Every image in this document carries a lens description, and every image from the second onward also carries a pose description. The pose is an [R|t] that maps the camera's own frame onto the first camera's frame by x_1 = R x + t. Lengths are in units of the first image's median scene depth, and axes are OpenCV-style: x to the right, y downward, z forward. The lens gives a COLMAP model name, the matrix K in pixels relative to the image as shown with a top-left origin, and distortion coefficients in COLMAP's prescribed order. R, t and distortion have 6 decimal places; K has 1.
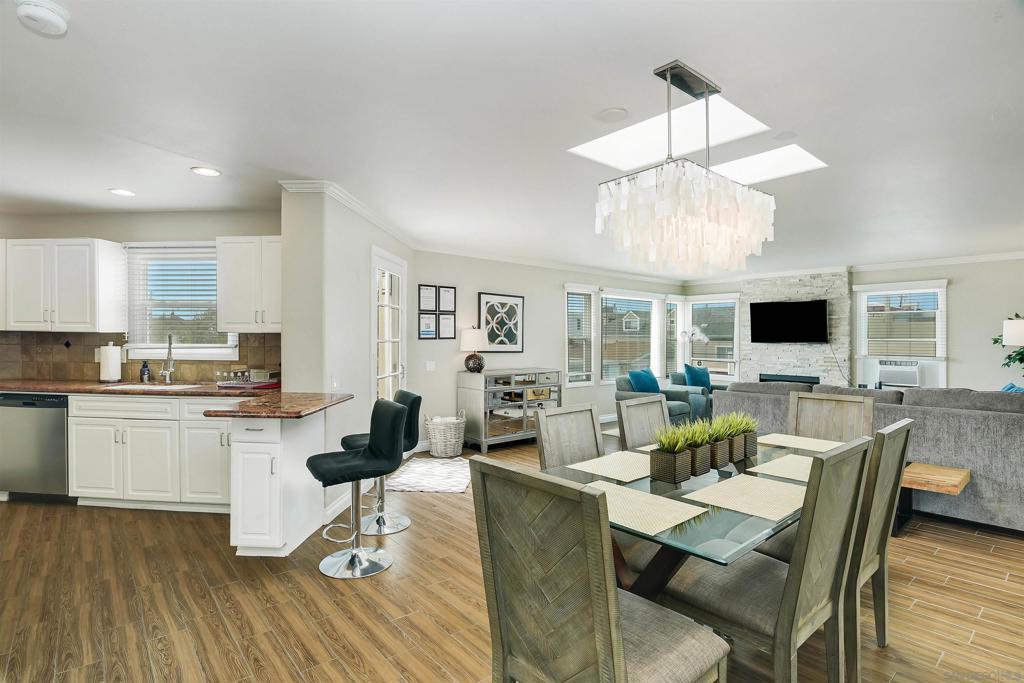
lens RADIAL K [[502.3, 0, 516.5], [0, 502.3, 332.1], [0, 0, 1]] dist [-0.021997, 0.000874]
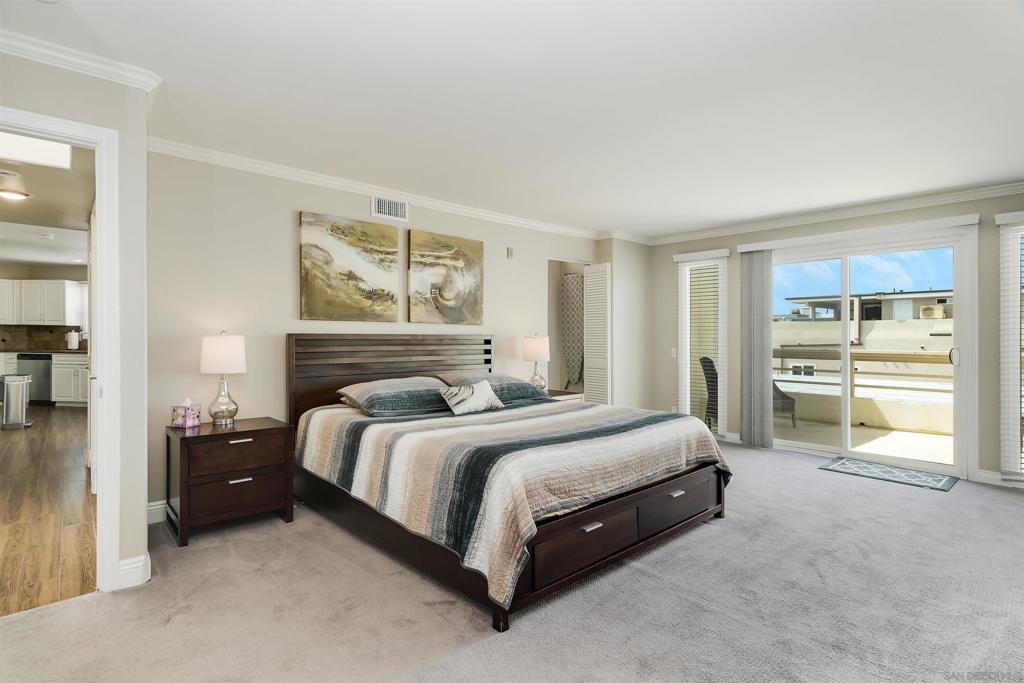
lens RADIAL K [[500.8, 0, 534.7], [0, 500.8, 338.6], [0, 0, 1]] dist [-0.003843, -0.000730]
pose [[0.999737, 0.000864, 0.022918, 0.752629], [-0.001127, 0.999934, 0.011463, 0.020122], [-0.022906, -0.011486, 0.999672, -0.800689]]
